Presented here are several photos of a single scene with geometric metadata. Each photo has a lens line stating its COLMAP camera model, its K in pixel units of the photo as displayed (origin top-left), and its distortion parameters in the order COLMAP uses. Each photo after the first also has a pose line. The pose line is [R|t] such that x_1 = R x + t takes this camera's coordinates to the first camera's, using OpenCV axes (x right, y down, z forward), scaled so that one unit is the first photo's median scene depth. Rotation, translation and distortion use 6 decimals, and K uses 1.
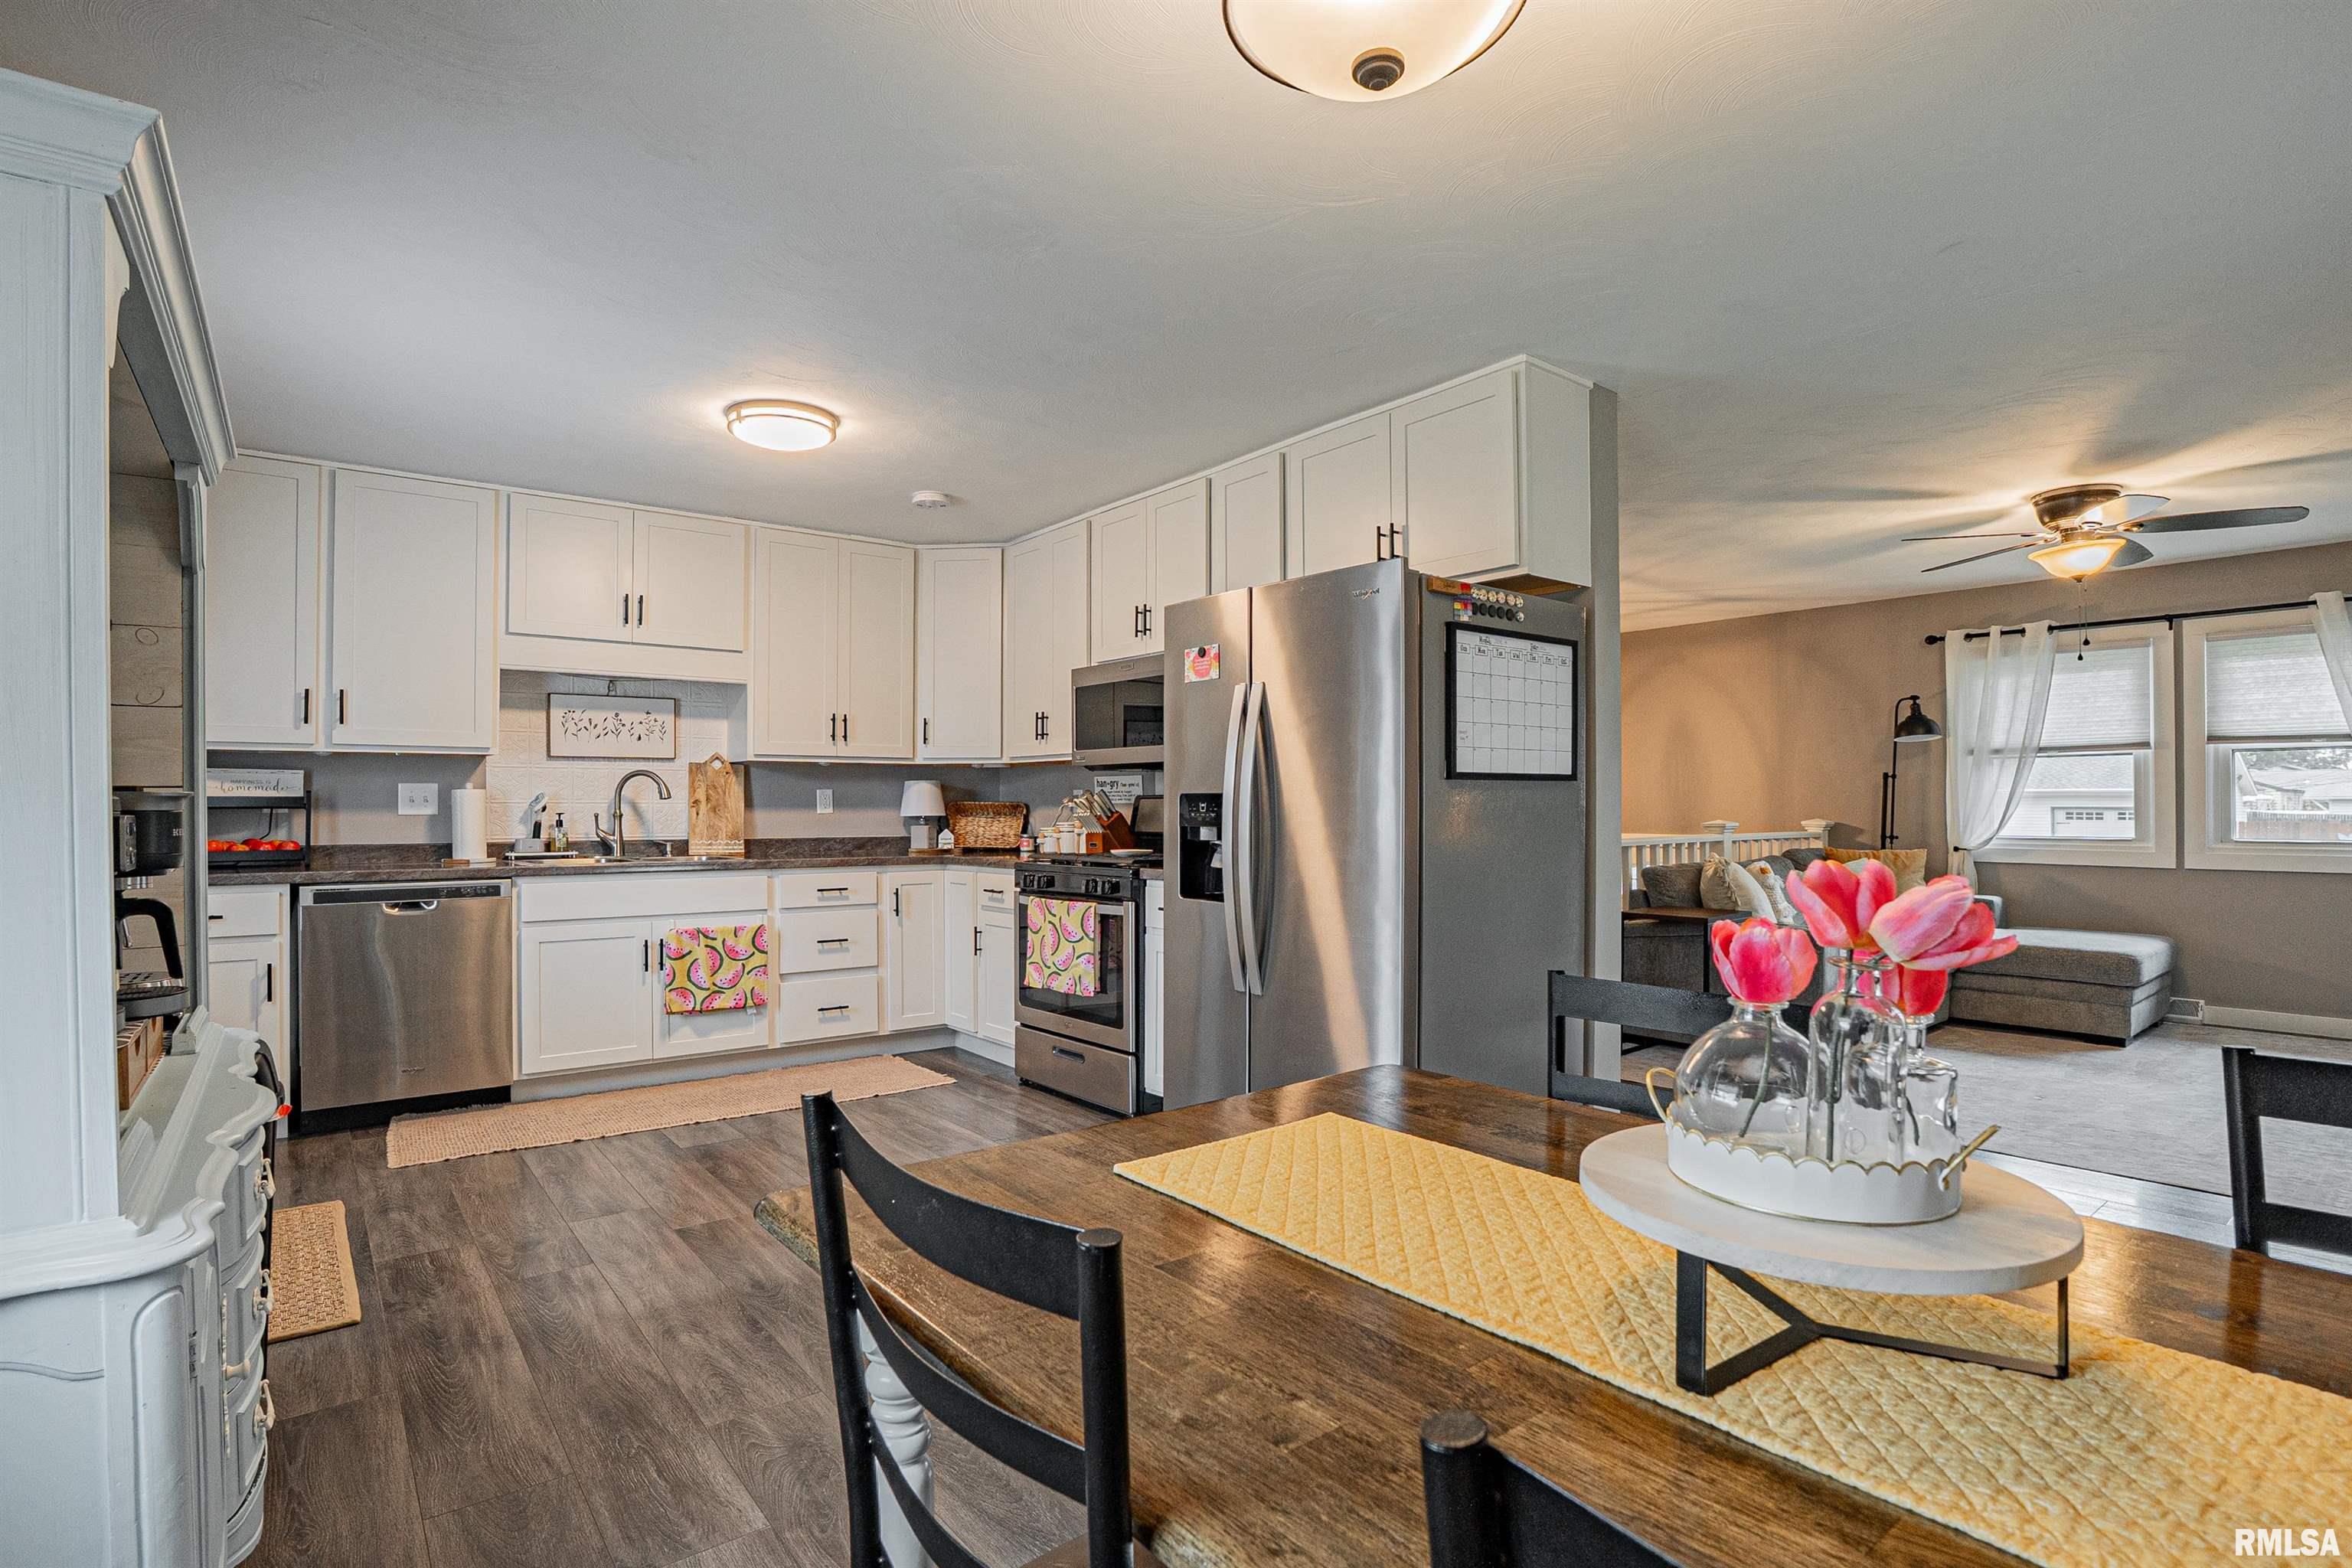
lens RADIAL K [[1042.7, 0, 1176.0], [0, 1042.7, 784.0], [0, 0, 1]] dist [-0.000239, -0.000141]
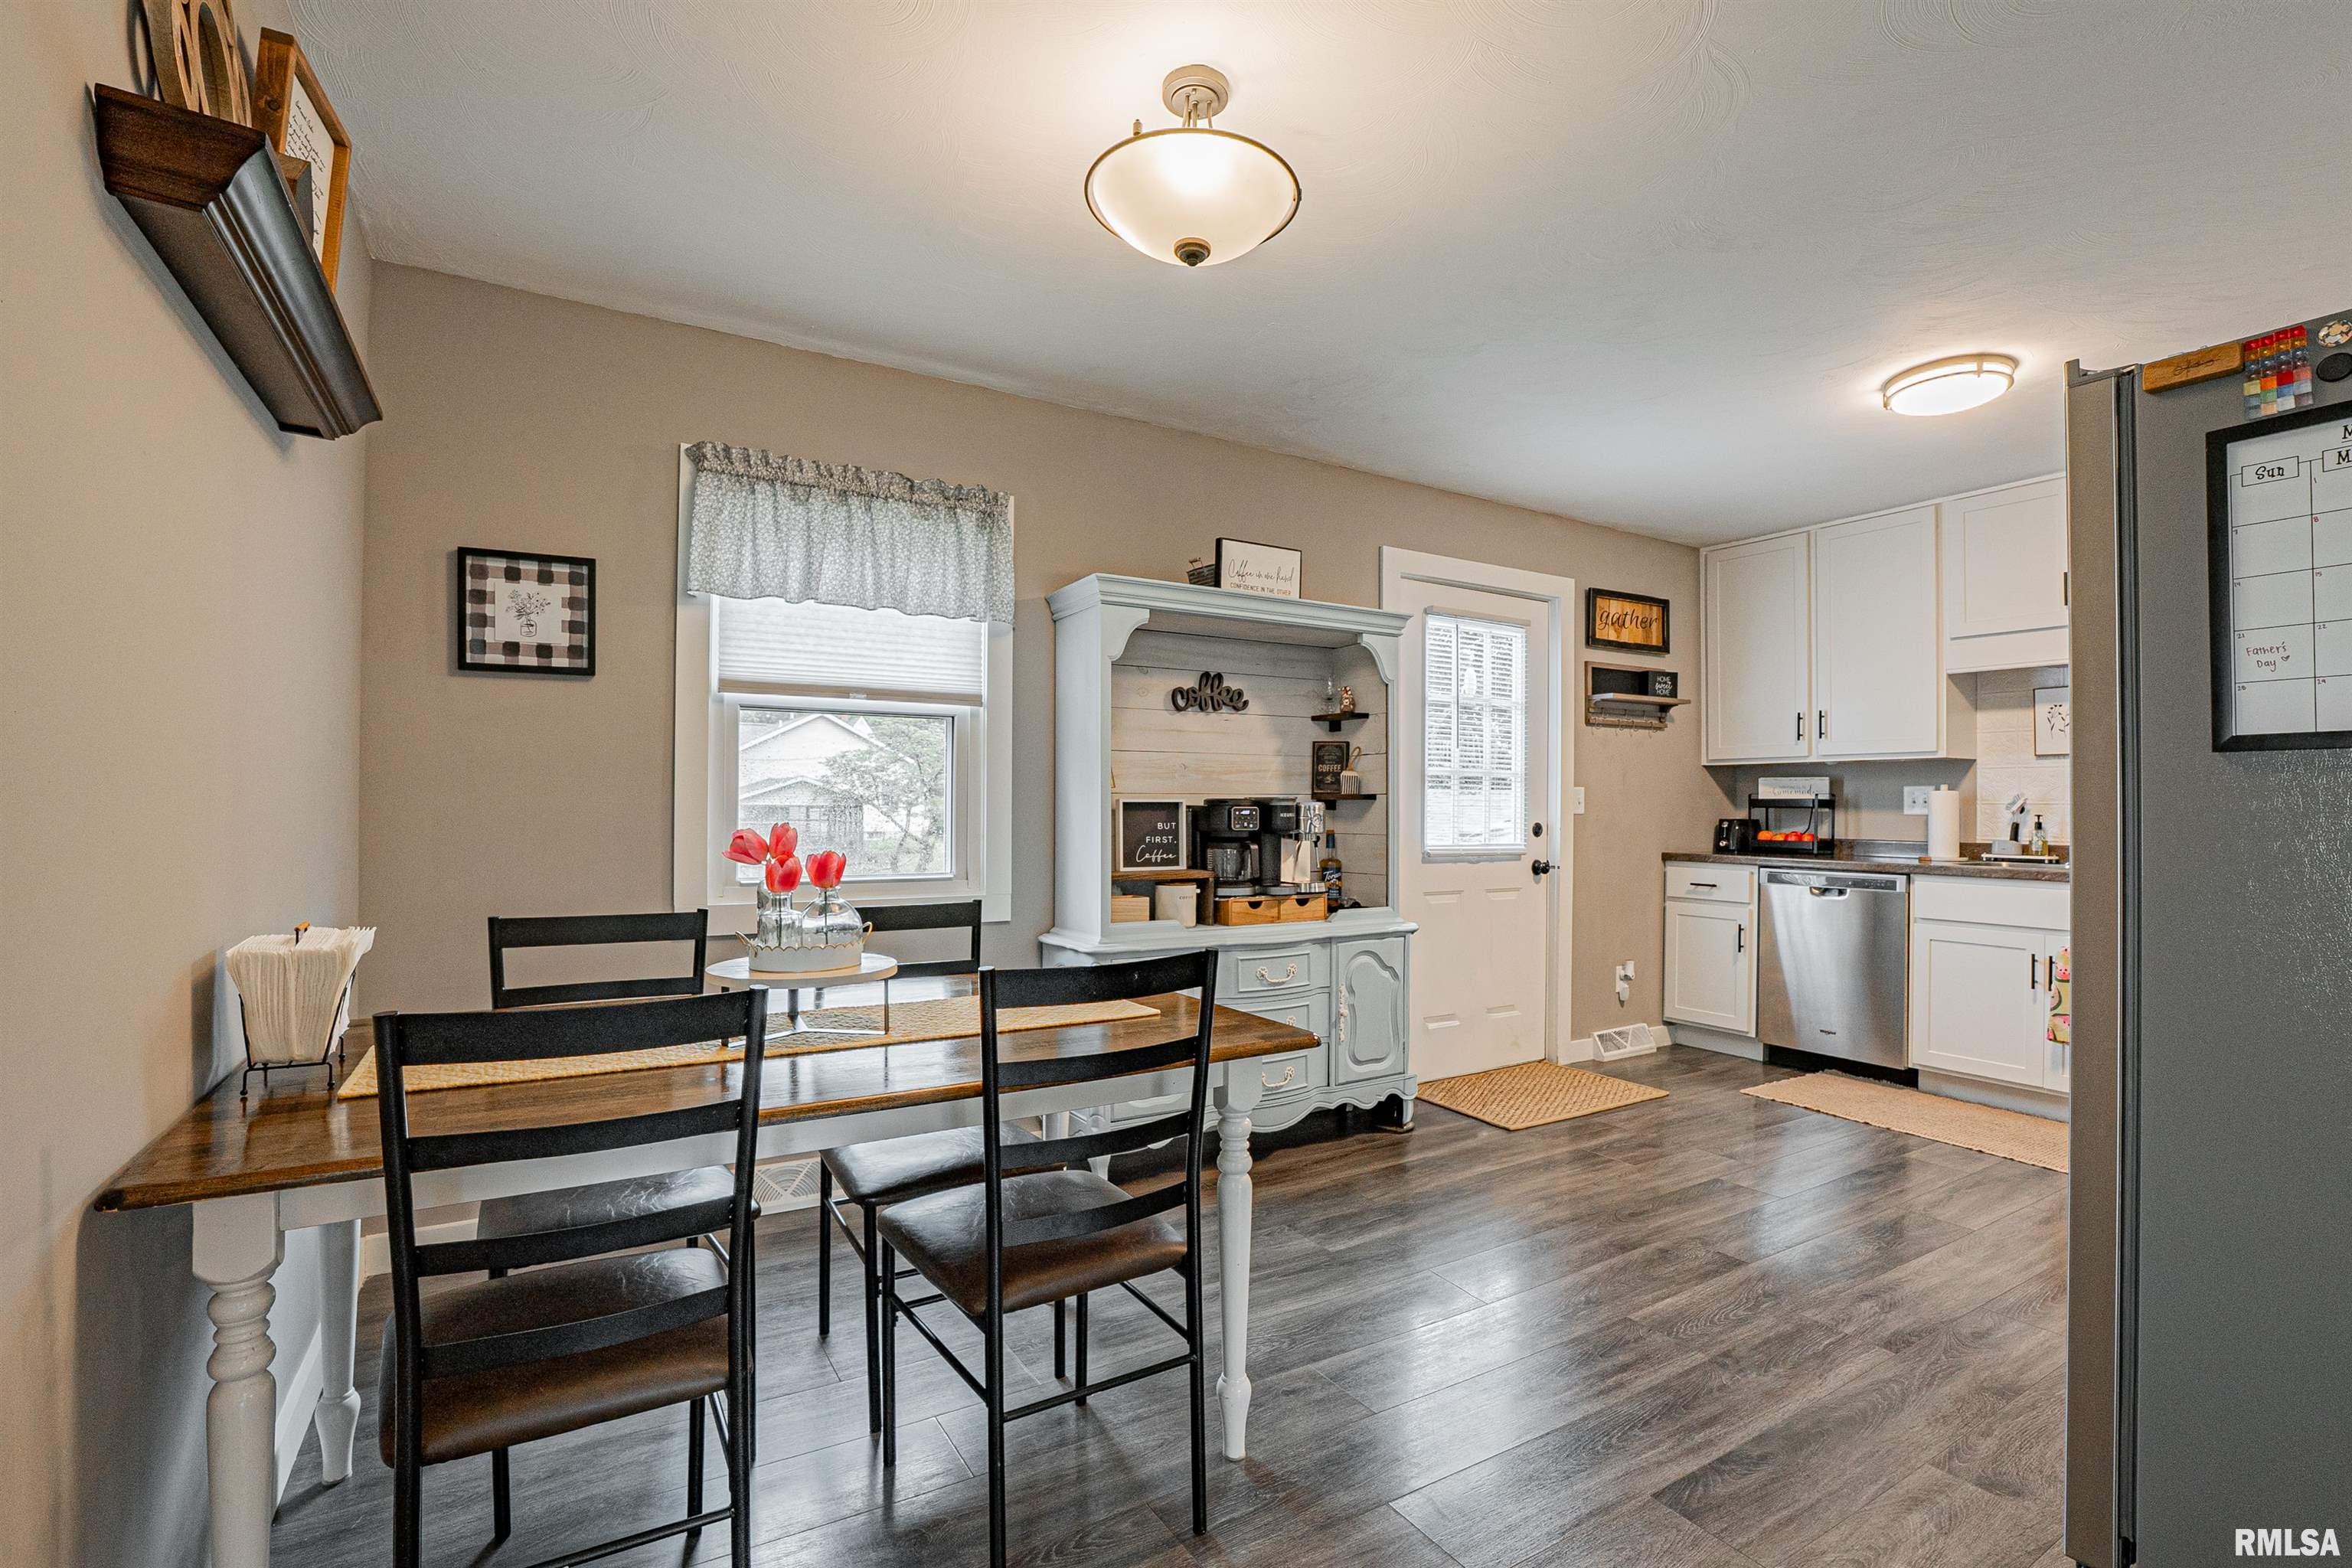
lens RADIAL K [[1042.7, 0, 1176.0], [0, 1042.7, 784.0], [0, 0, 1]] dist [-0.000239, -0.000141]
pose [[-0.049121, -0.021319, -0.998565, 0.494884], [0.019522, 0.999561, -0.022300, 0.007634], [0.998602, -0.020589, -0.048683, 0.338342]]
